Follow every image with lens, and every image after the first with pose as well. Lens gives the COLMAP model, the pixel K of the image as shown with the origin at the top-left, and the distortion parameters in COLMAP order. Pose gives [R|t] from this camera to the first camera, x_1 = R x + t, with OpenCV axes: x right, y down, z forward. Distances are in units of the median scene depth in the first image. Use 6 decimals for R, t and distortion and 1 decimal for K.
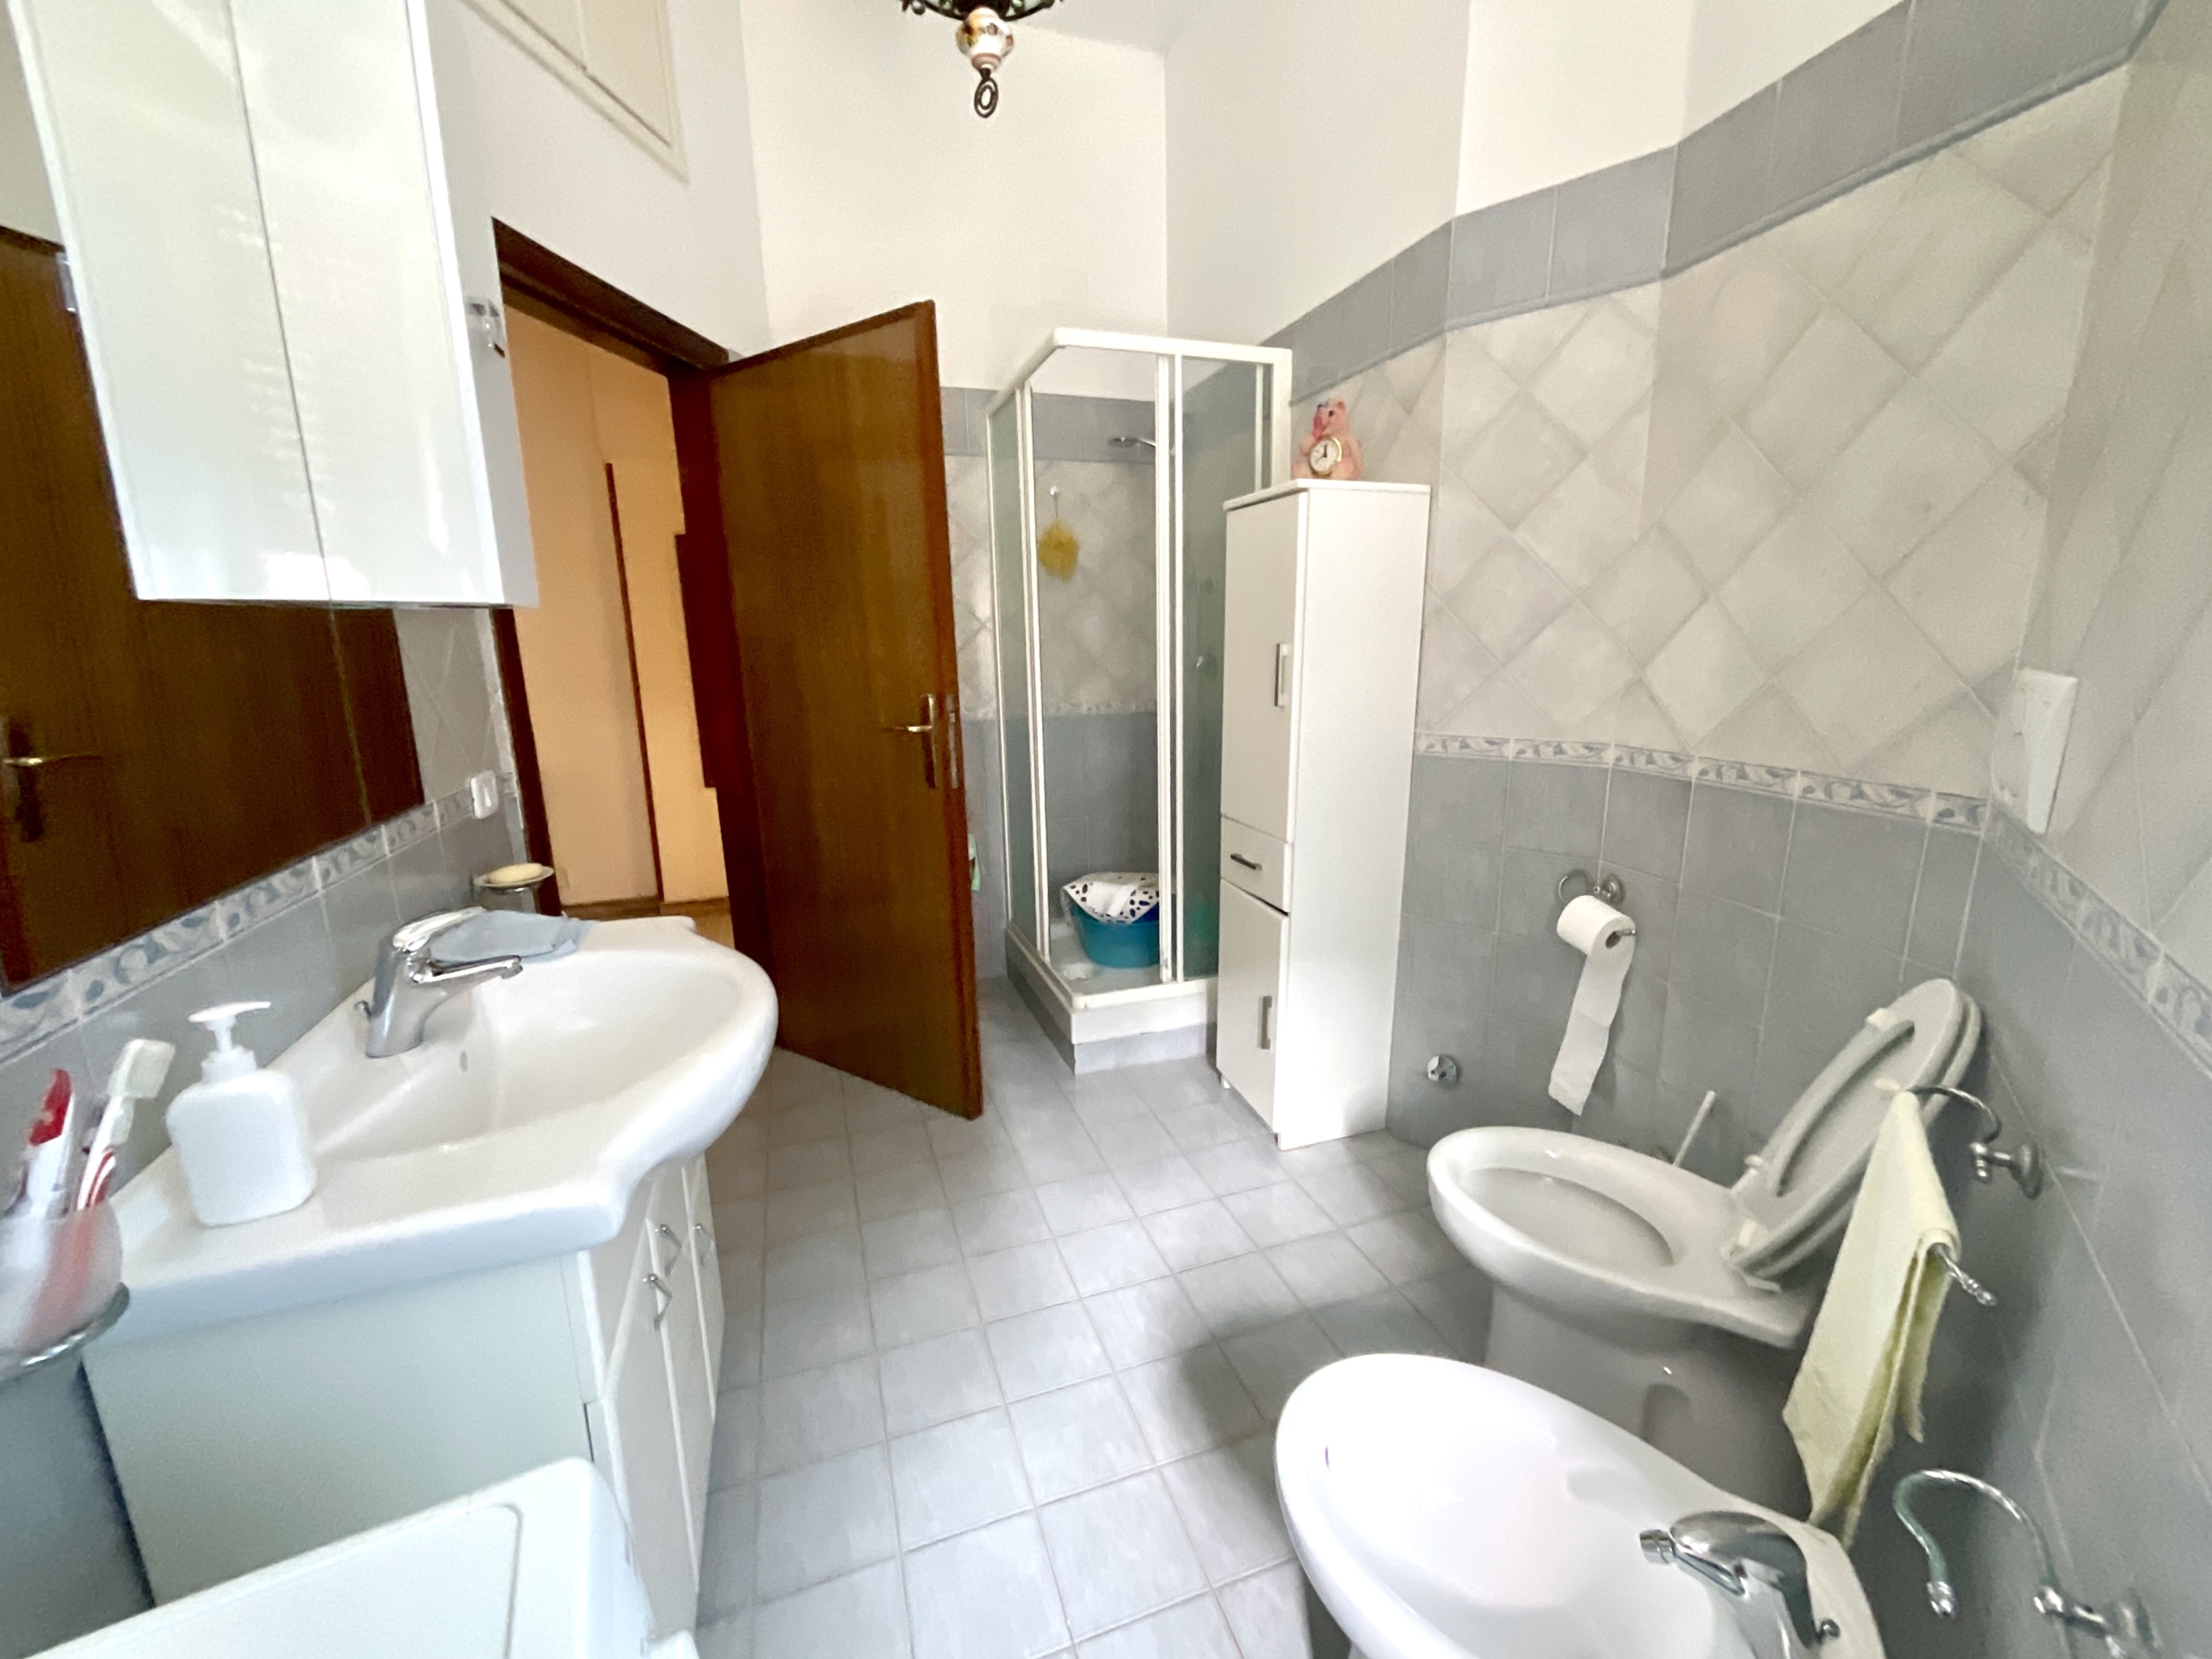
lens RADIAL K [[900.9, 0, 1112.8], [0, 900.9, 831.3], [0, 0, 1]] dist [-0.002559, 0.001298]
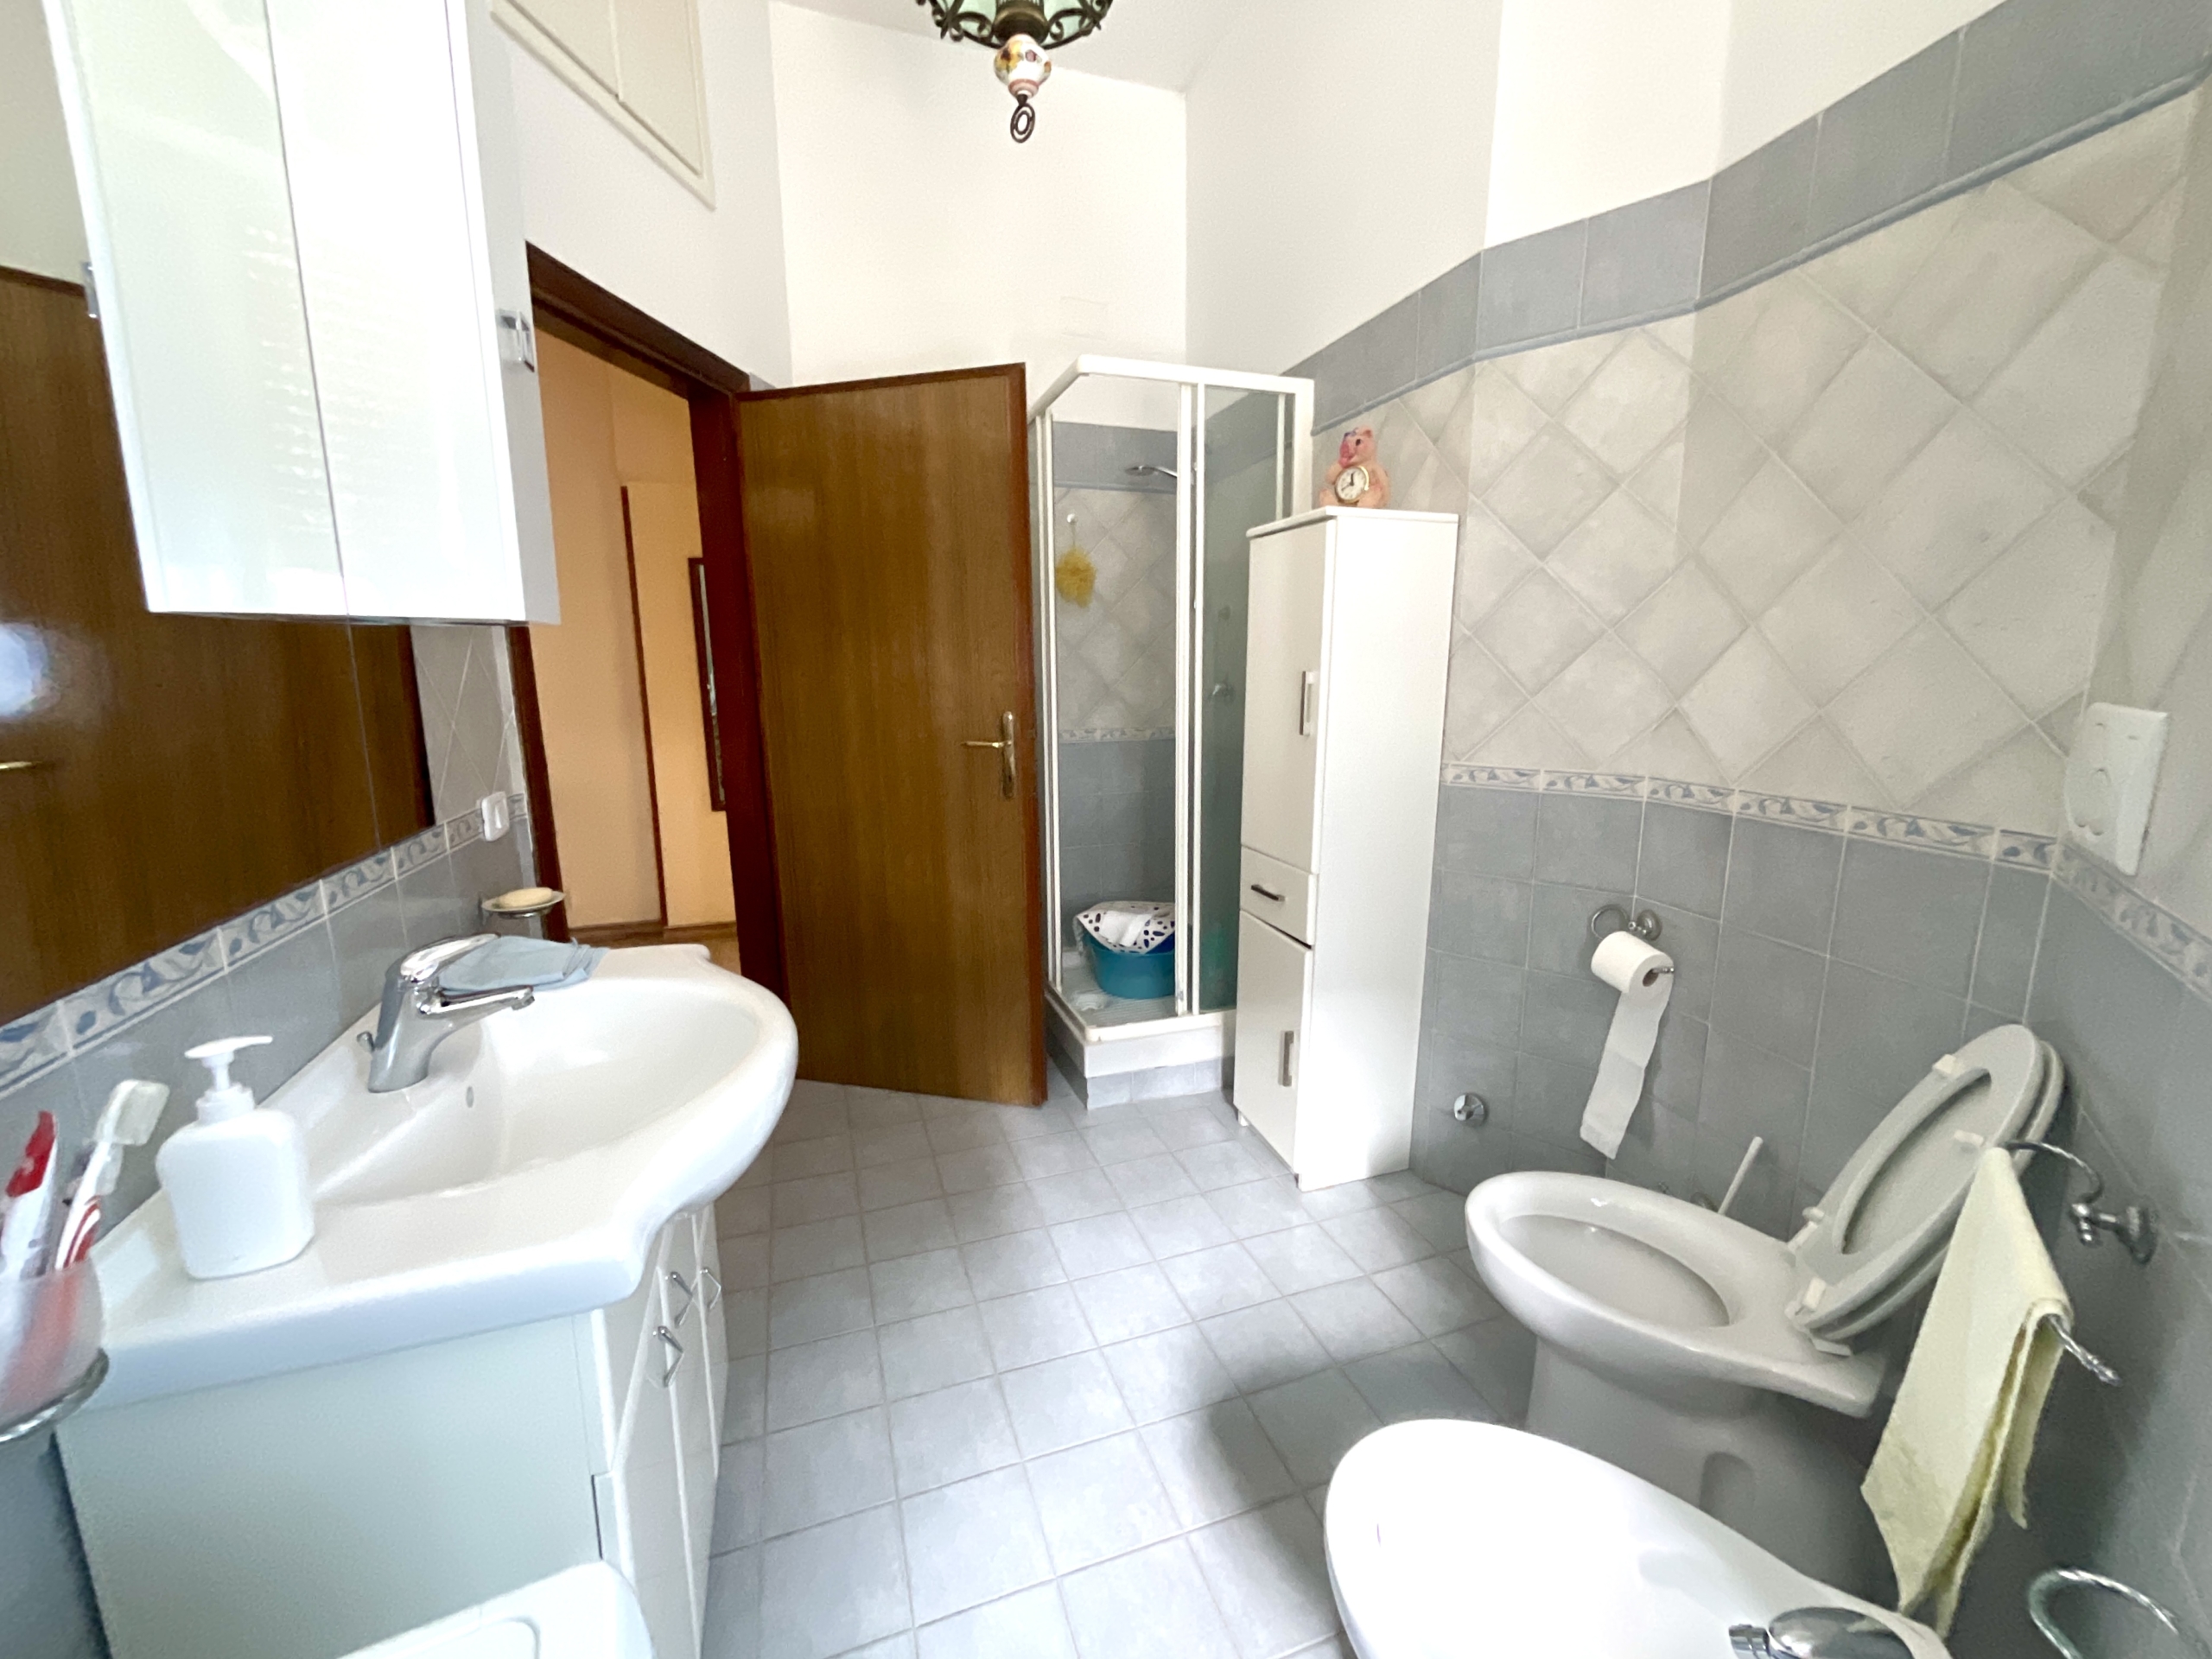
lens RADIAL K [[900.9, 0, 1111.7], [0, 900.9, 828.8], [0, 0, 1]] dist [-0.002559, 0.001298]
pose [[0.999950, 0.009921, -0.001082, -0.030851], [-0.009951, 0.999406, -0.033001, -0.001963], [0.000754, 0.033010, 0.999455, 0.027536]]
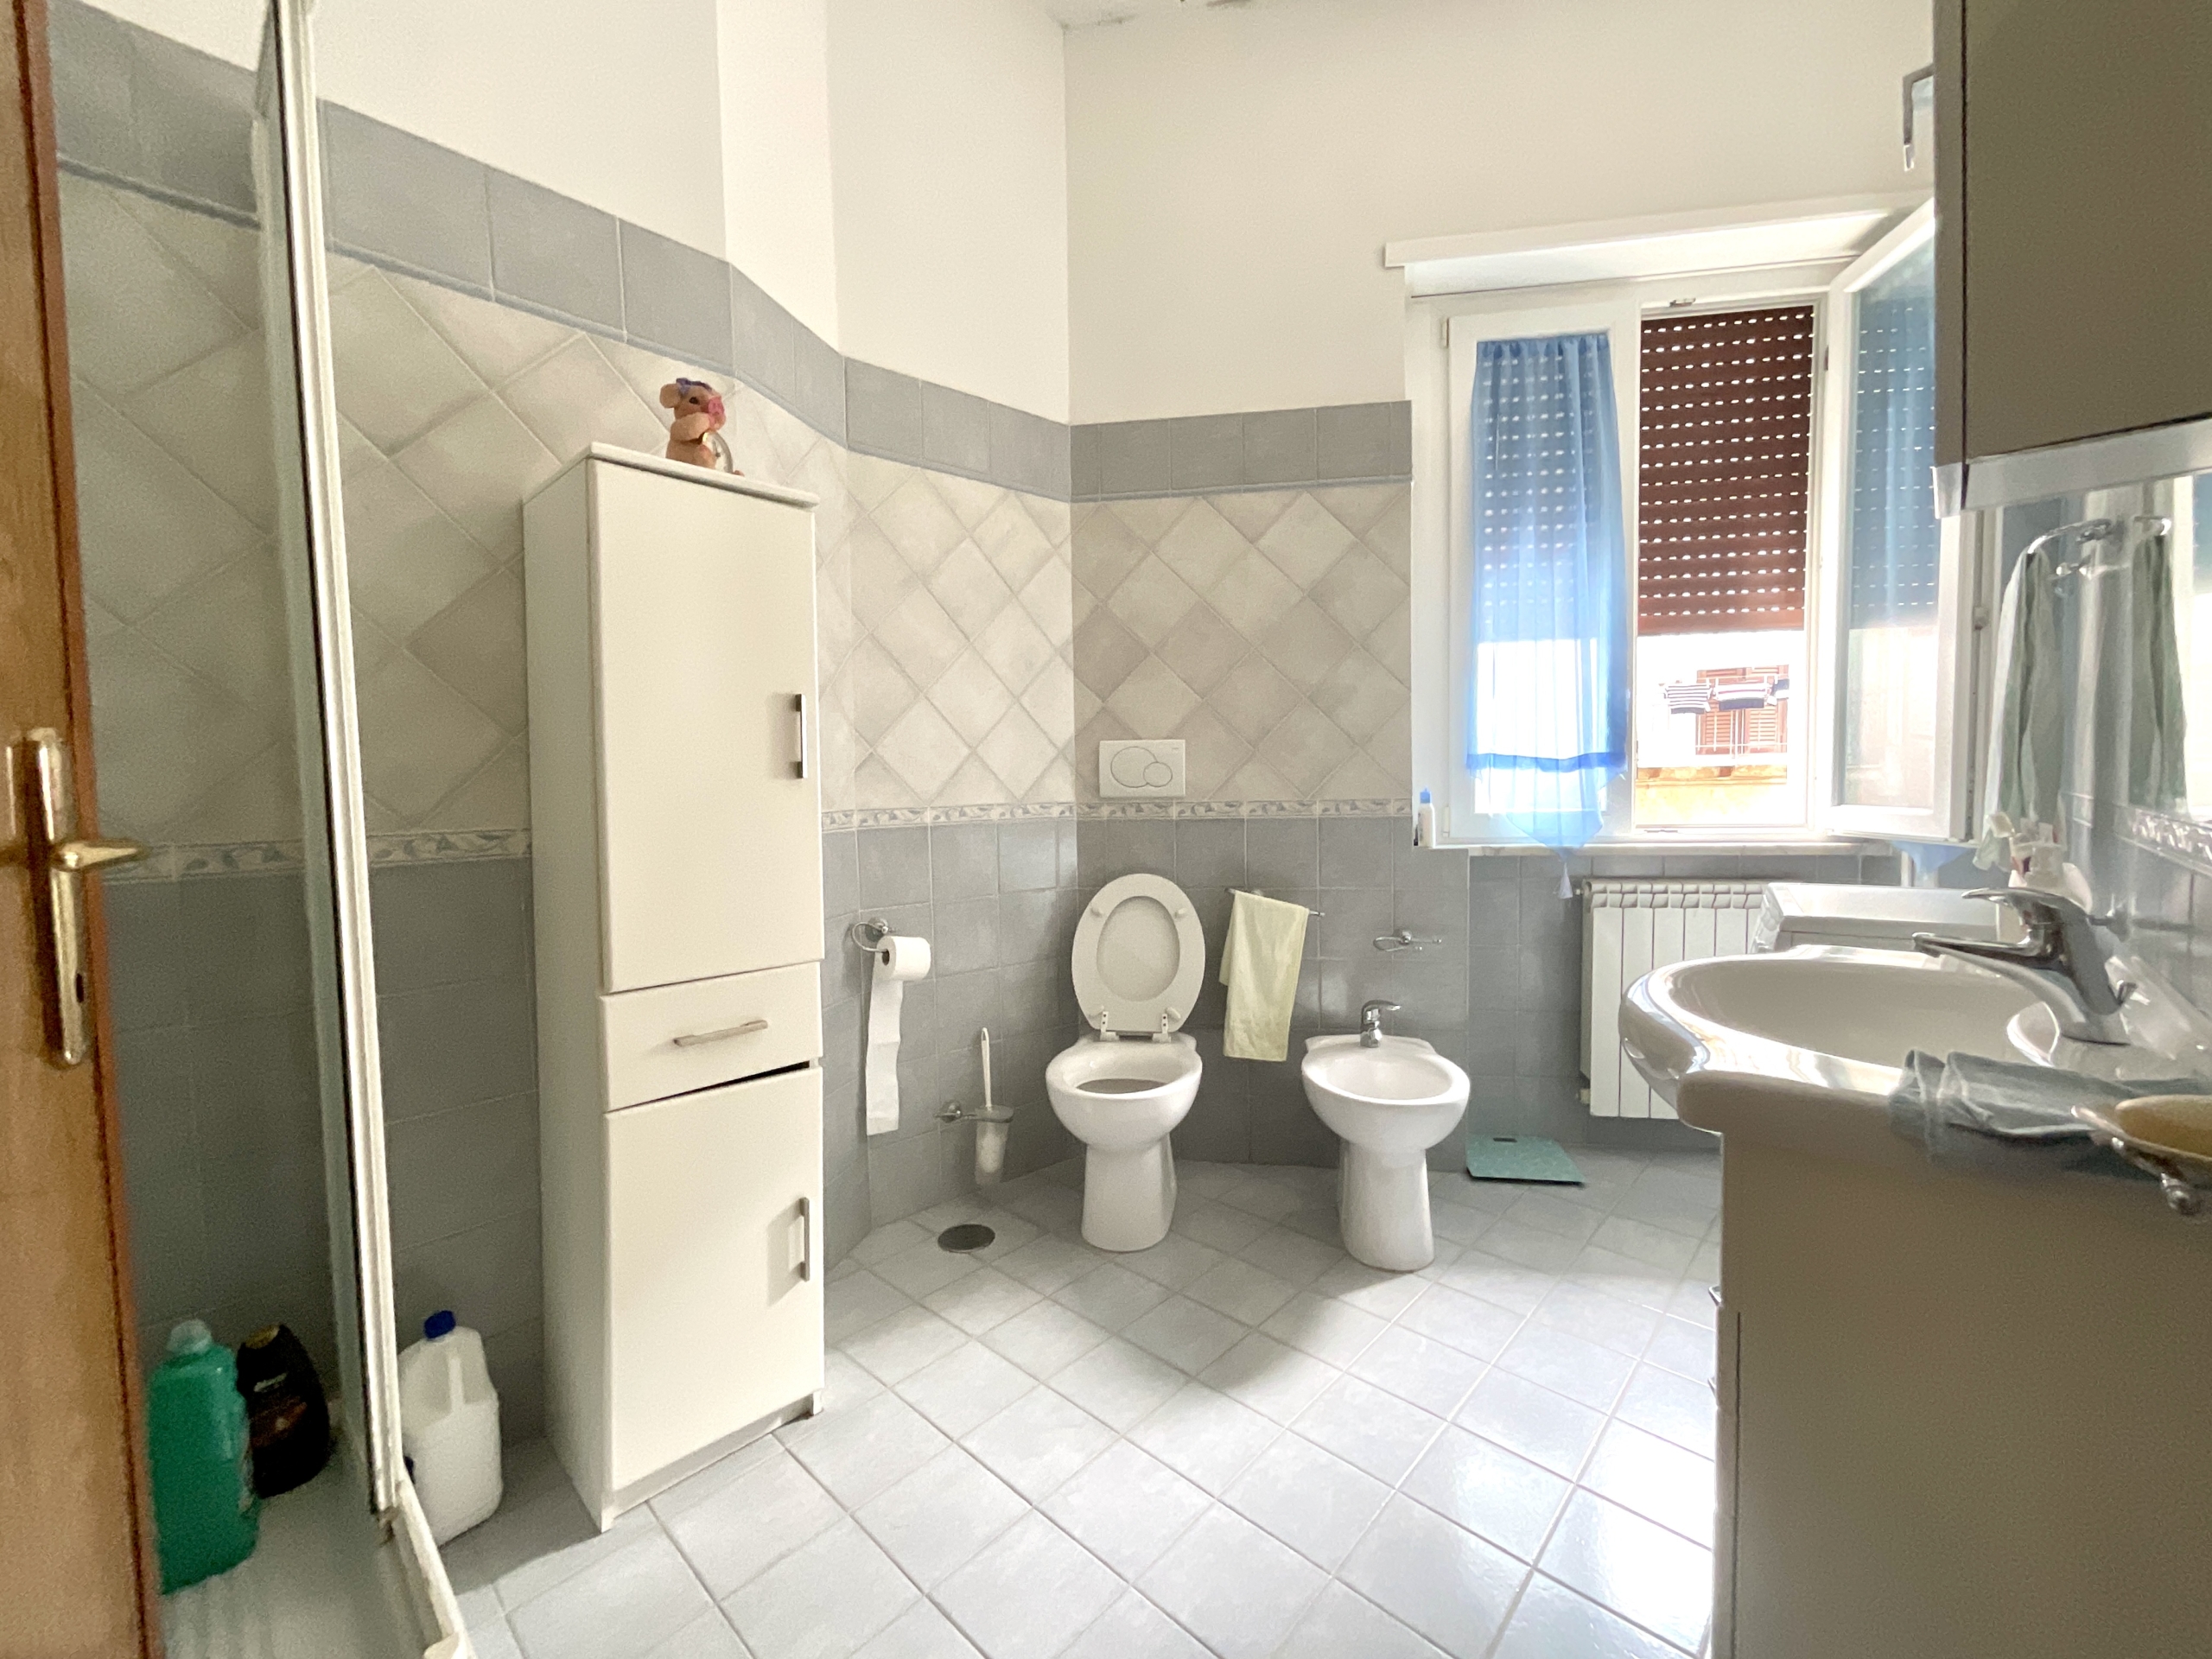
lens RADIAL K [[900.9, 0, 1112.4], [0, 900.9, 840.4], [0, 0, 1]] dist [-0.002559, 0.001298]
pose [[-0.464176, -0.022100, 0.885467, -0.785795], [0.216831, 0.966436, 0.137787, -0.177606], [-0.858793, 0.255955, -0.443805, 1.500983]]
